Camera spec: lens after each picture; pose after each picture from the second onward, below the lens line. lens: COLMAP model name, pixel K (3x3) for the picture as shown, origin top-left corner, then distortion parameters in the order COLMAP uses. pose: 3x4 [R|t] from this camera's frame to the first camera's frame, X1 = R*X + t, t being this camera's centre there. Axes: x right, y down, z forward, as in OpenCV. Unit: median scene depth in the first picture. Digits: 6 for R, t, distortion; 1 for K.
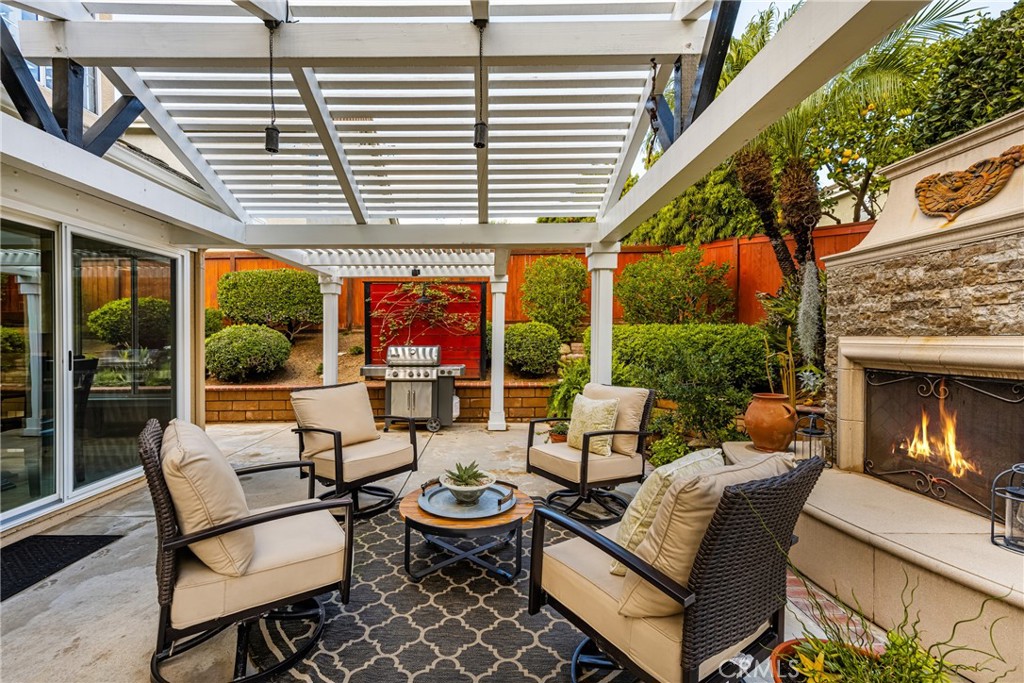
lens RADIAL K [[455.0, 0, 479.7], [0, 455.0, 343.1], [0, 0, 1]] dist [-0.000047, -0.000122]
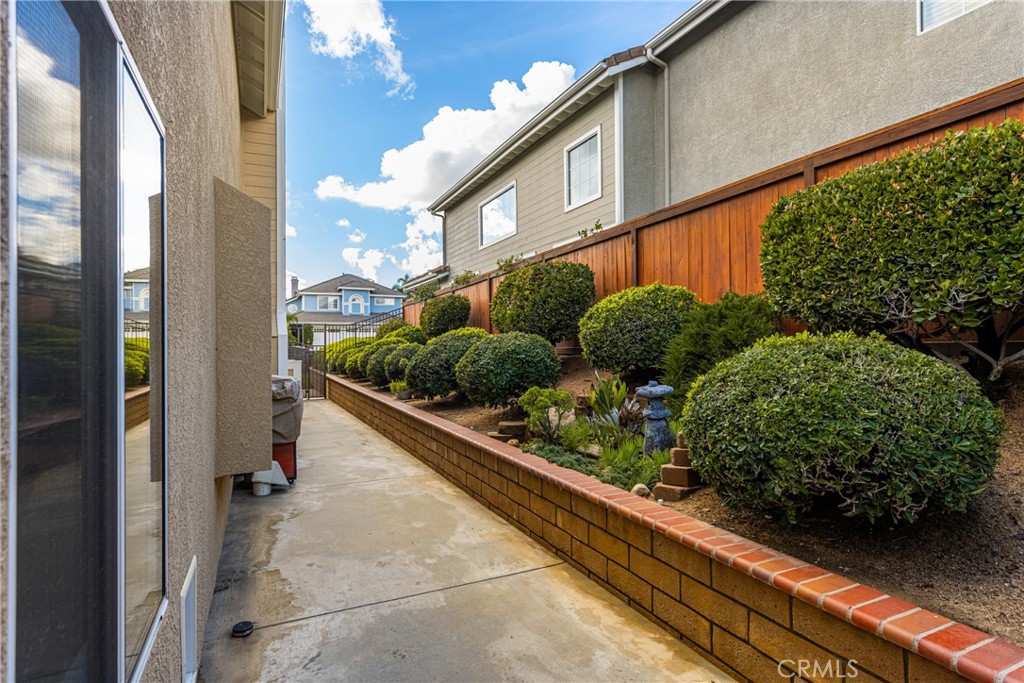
lens RADIAL K [[530.4, 0, 512.0], [0, 530.4, 341.5], [0, 0, 1]] dist [-0.003185, -0.000069]
pose [[0.455856, -0.004487, -0.890042, -0.278125], [-0.001418, 0.999982, -0.005768, -0.031810], [0.890052, 0.003892, 0.455842, 0.632607]]
